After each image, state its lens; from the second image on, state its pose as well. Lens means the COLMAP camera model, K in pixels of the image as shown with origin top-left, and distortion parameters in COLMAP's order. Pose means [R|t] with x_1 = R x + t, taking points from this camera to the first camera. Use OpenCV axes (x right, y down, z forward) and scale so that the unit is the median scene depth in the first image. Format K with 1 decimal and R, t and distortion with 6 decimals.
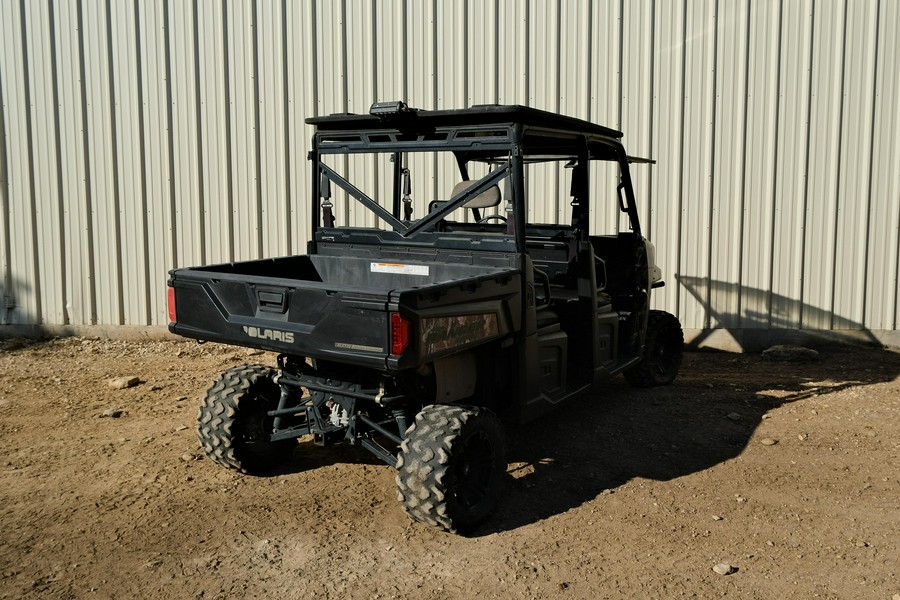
lens RADIAL K [[797.3, 0, 450.0], [0, 797.3, 300.0], [0, 0, 1]] dist [-0.010372, 0.003110]
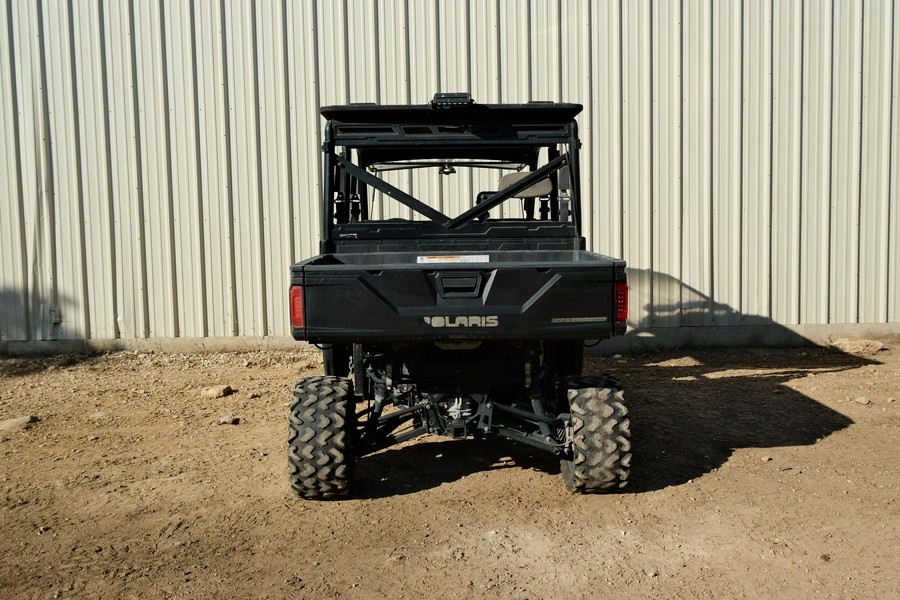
lens RADIAL K [[797.3, 0, 450.0], [0, 797.3, 300.0], [0, 0, 1]] dist [-0.010372, 0.003110]
pose [[0.997045, -0.023234, 0.073228, -0.227785], [0.025124, 0.999372, -0.025005, 0.027840], [-0.072601, 0.026770, 0.997002, 0.016733]]
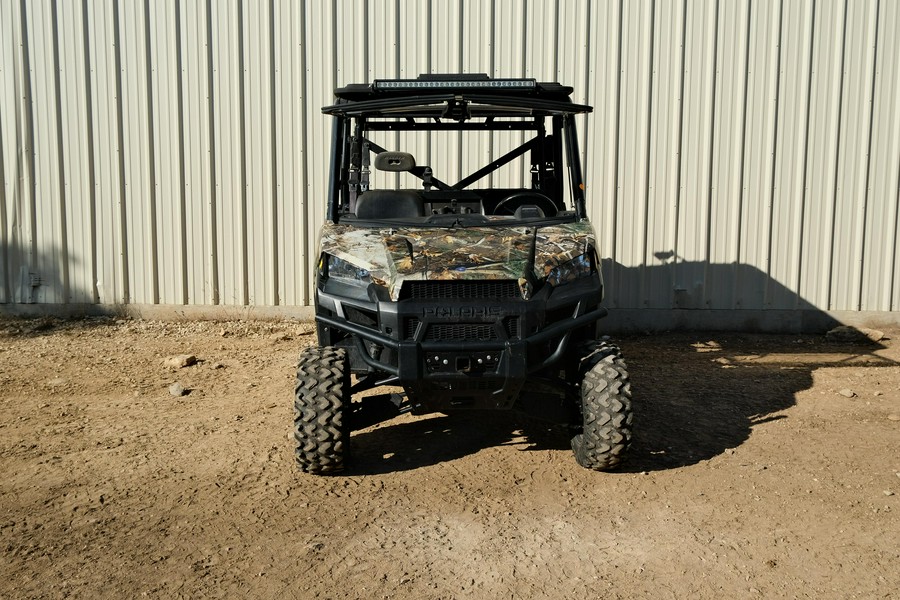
lens RADIAL K [[797.4, 0, 450.0], [0, 797.4, 300.0], [0, 0, 1]] dist [-0.000879, -0.006600]
pose [[0.998950, 0.004017, 0.045638, -0.159493], [-0.004376, 0.999960, 0.007750, 0.026315], [-0.045605, -0.007942, 0.998928, 0.052070]]
